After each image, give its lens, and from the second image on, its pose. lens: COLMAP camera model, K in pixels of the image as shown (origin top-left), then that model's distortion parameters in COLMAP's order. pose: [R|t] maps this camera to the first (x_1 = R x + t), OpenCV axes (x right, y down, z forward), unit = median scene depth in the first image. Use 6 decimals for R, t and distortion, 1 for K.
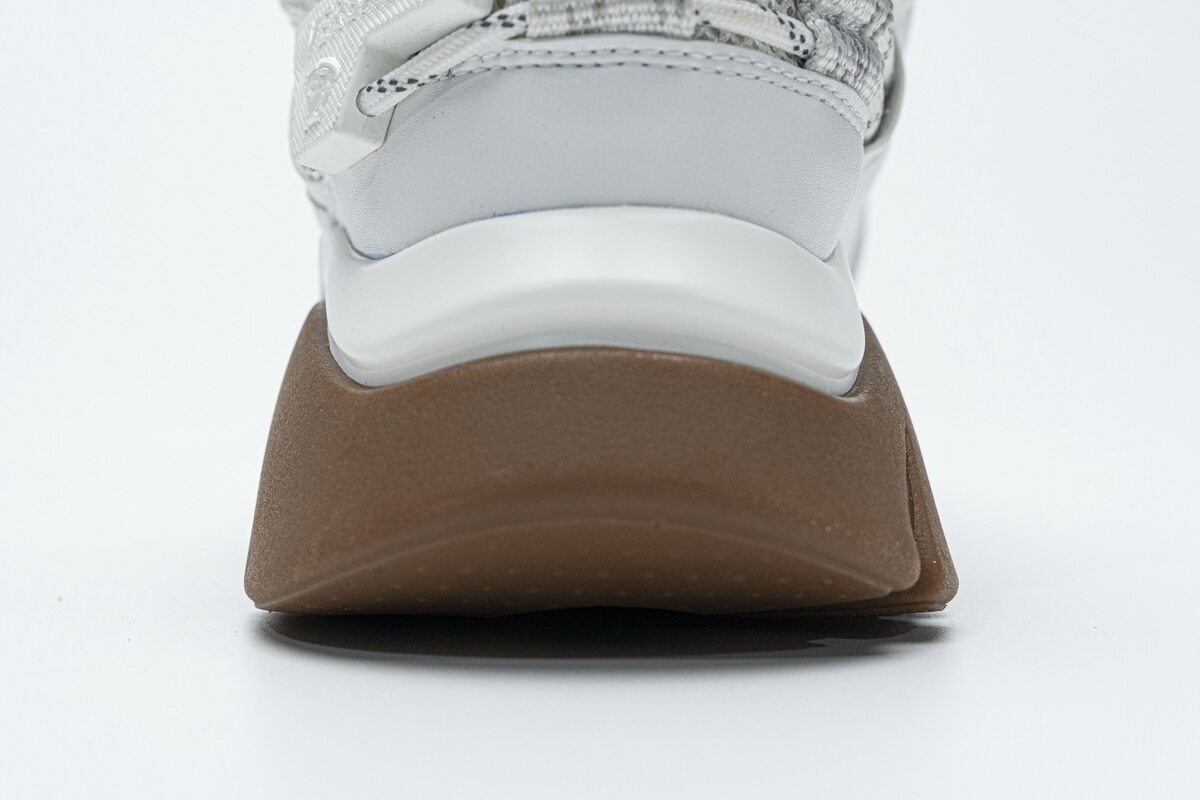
lens RADIAL K [[2368.5, 0, 605.1], [0, 2368.5, 401.1], [0, 0, 1]] dist [0.026030, 0.000000]
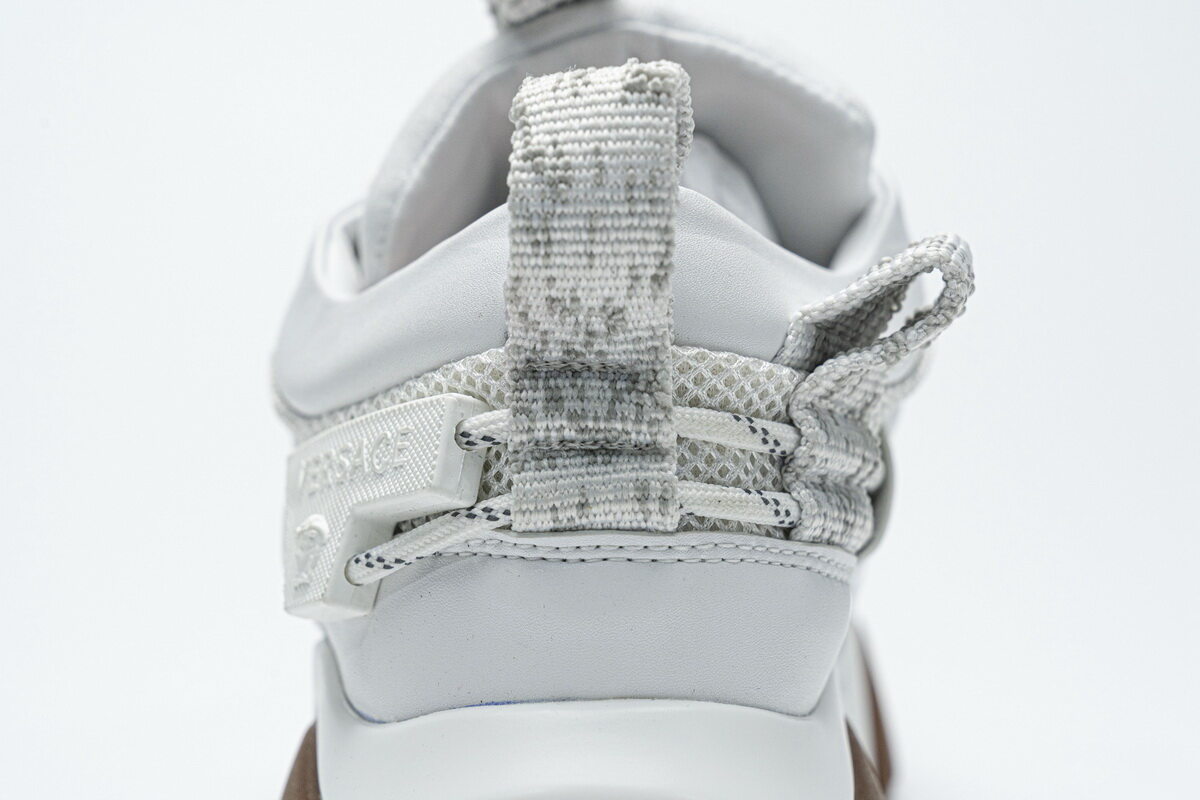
lens RADIAL K [[2368.5, 0, 598.8], [0, 2368.5, 398.9], [0, 0, 1]] dist [0.026030, 0.000000]
pose [[0.999886, -0.008297, -0.012598, 0.016639], [0.008394, 0.999935, 0.007714, -0.212846], [0.012533, -0.007819, 0.999891, -0.003672]]
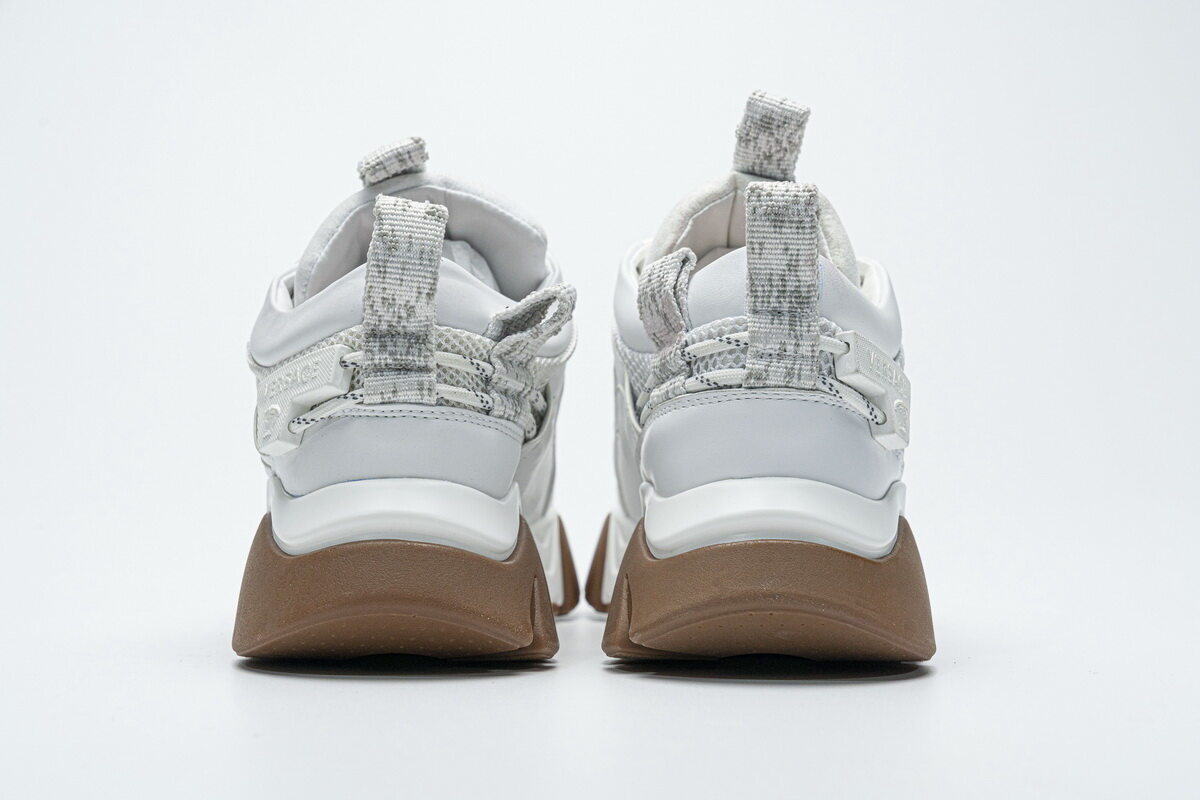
lens RADIAL K [[2368.5, 0, 634.1], [0, 2368.5, 416.8], [0, 0, 1]] dist [0.026030, 0.000000]
pose [[0.998496, 0.011725, 0.053558, 0.103869], [-0.008858, 0.998532, -0.053444, -0.020163], [-0.054106, 0.052889, 0.997134, -1.277207]]
